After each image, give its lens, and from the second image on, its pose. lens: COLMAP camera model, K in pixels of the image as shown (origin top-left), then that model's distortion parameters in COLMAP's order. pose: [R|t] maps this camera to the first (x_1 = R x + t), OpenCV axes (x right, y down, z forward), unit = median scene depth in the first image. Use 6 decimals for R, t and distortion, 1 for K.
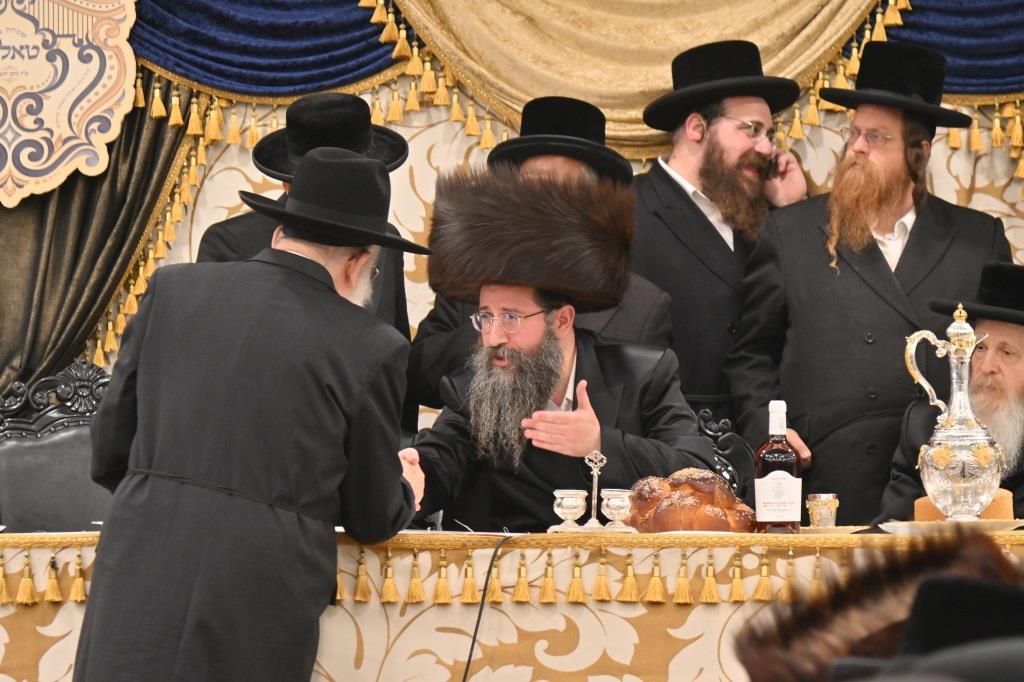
lens RADIAL K [[5045.8, 0, 527.8], [0, 5045.8, 386.1], [0, 0, 1]] dist [-0.014874, 0.000000]
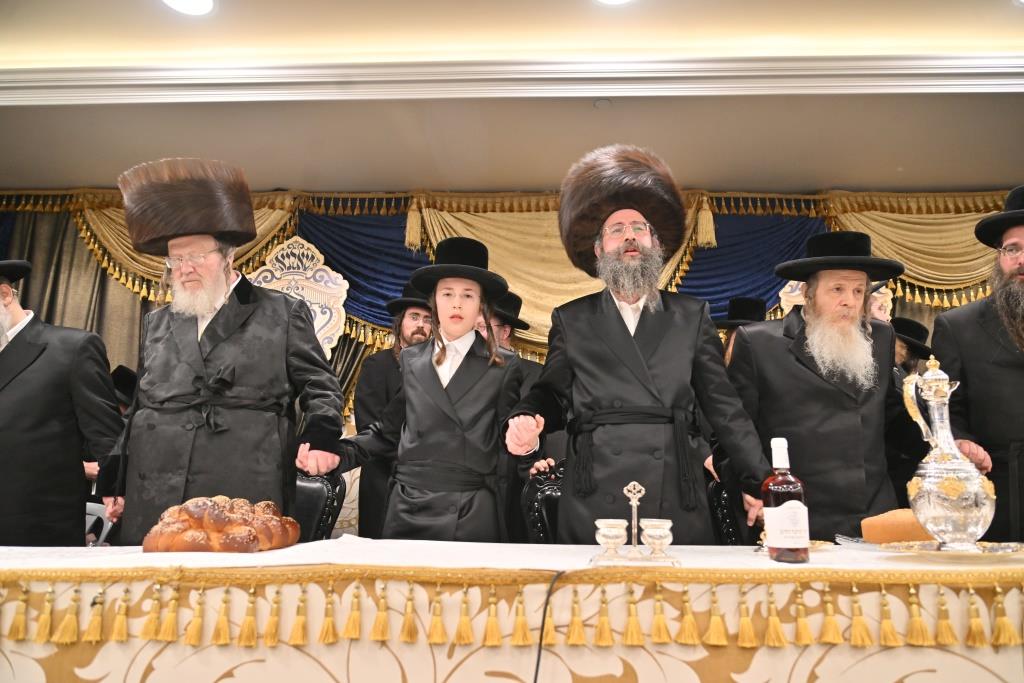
lens RADIAL K [[691.5, 0, 514.9], [0, 691.5, 340.9], [0, 0, 1]] dist [0.015340, -0.010273]
pose [[0.998573, 0.008582, 0.052702, -0.020164], [0.001602, 0.981739, -0.190226, 0.011417], [-0.053372, 0.190039, 0.980325, 0.859115]]
